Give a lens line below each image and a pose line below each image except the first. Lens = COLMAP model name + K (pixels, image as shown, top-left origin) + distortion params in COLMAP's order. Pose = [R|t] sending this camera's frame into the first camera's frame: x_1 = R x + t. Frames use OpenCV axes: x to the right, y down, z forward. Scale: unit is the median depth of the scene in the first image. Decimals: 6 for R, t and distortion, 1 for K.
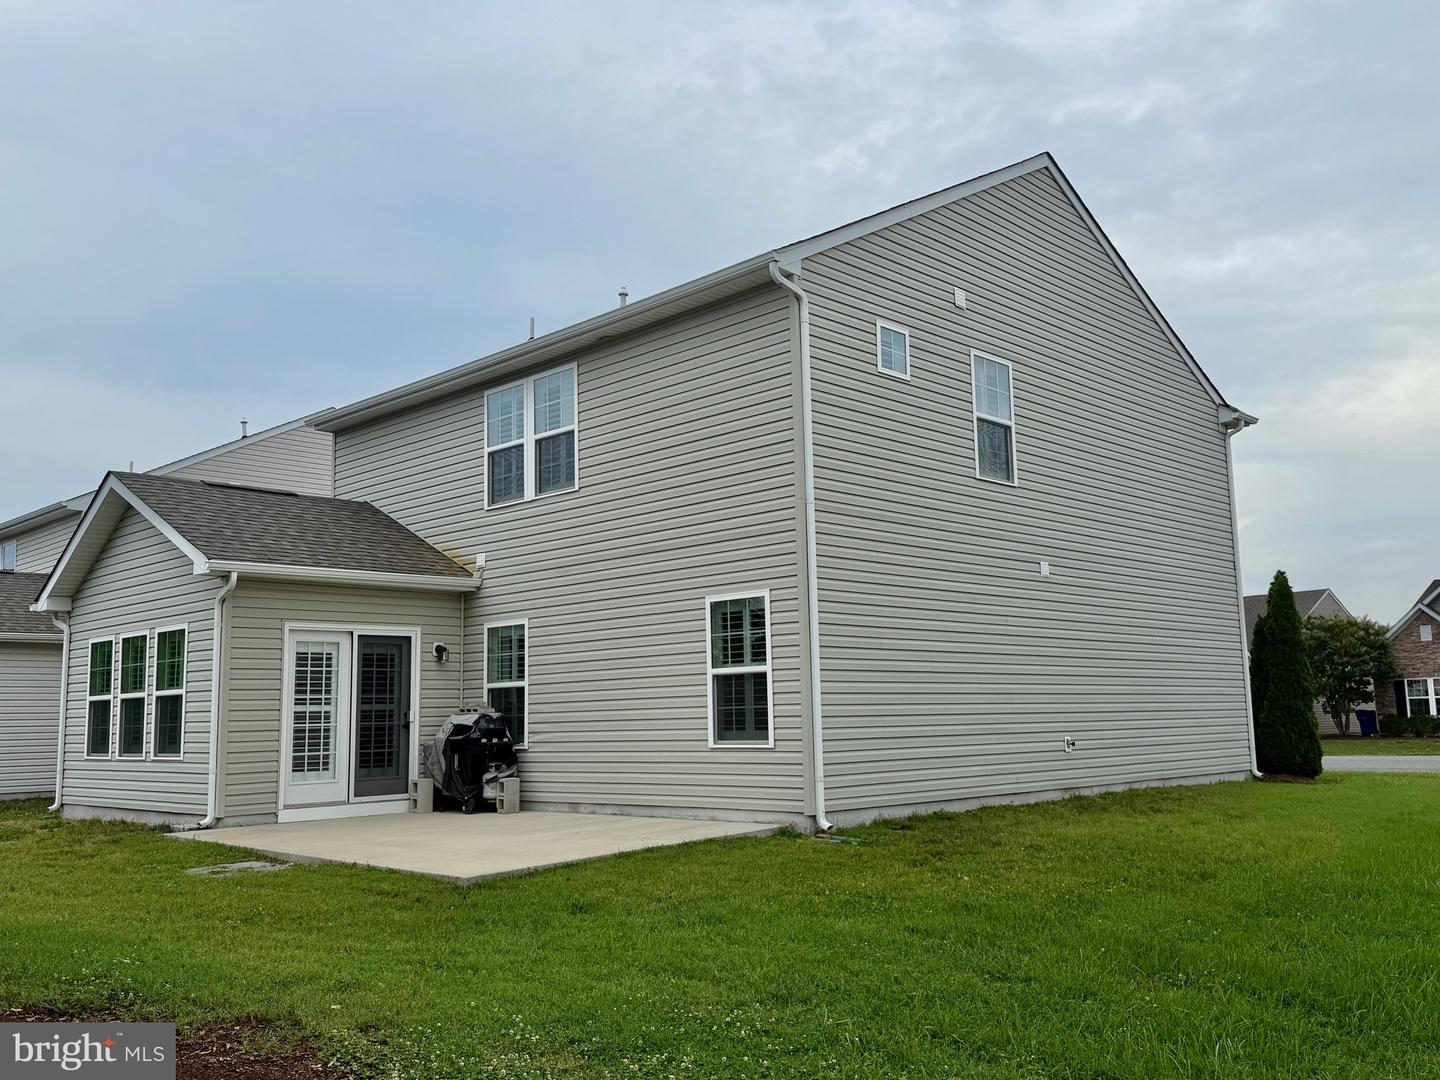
lens RADIAL K [[1262.0, 0, 720.7], [0, 1262.0, 543.1], [0, 0, 1]] dist [0.075672, 0.000027]
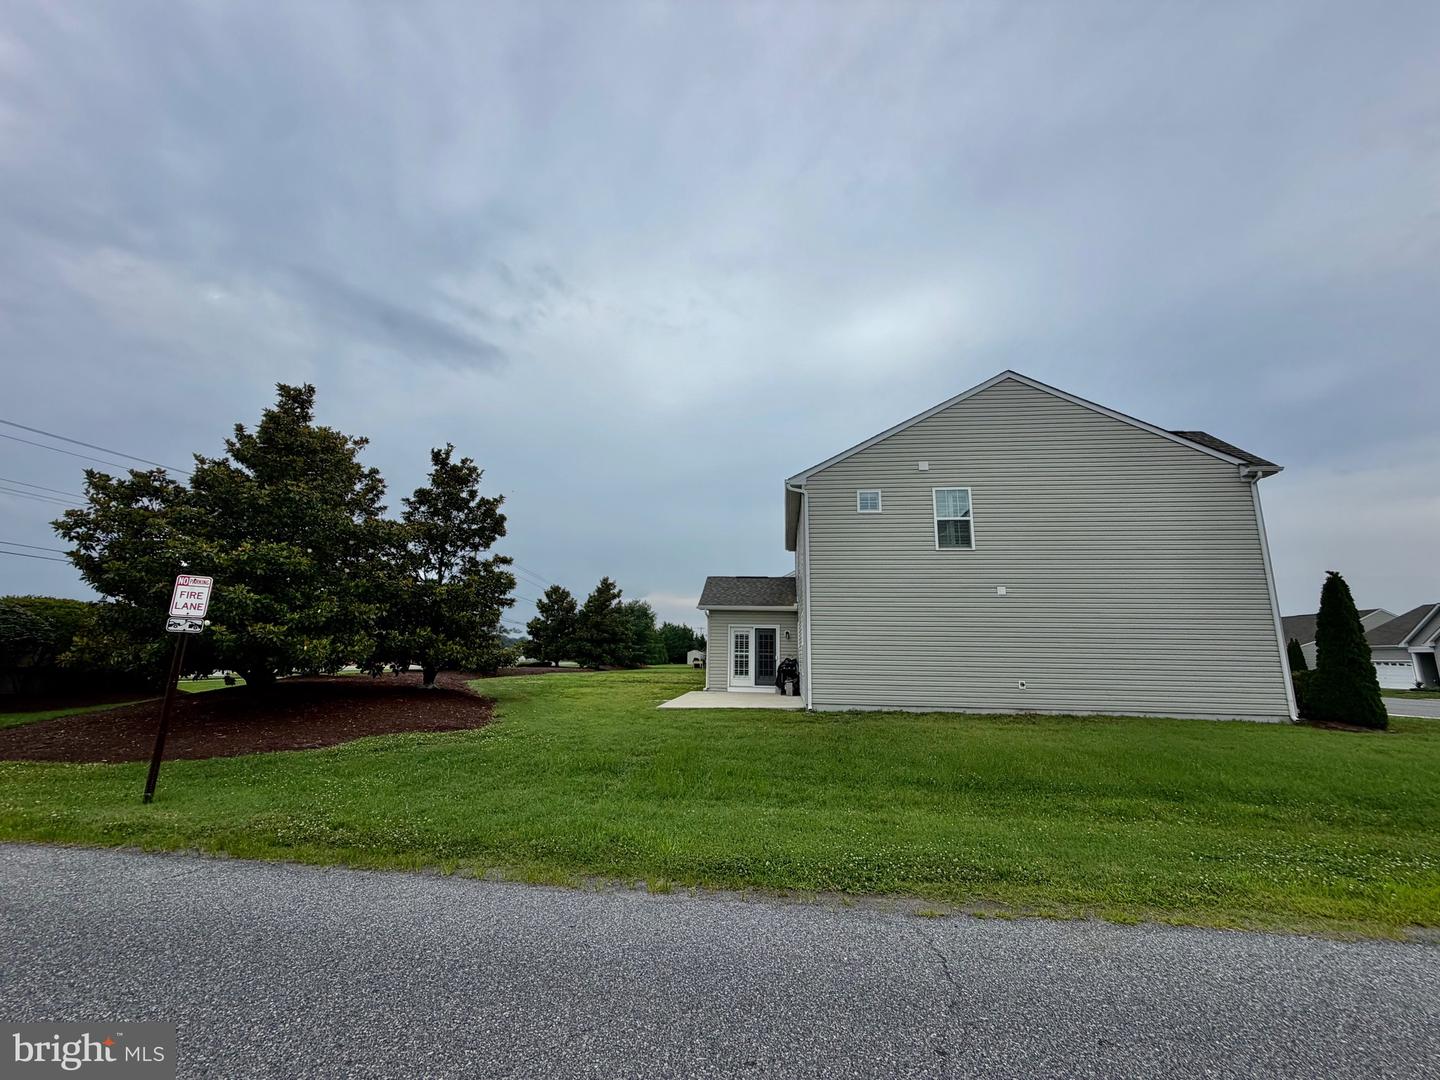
lens RADIAL K [[575.6, 0, 723.3], [0, 575.6, 537.6], [0, 0, 1]] dist [-0.000453, 0.000233]
pose [[0.608786, -0.129156, -0.782751, 0.722903], [0.078993, 0.991624, -0.102184, -0.003188], [0.789392, 0.000376, 0.613889, 0.150796]]
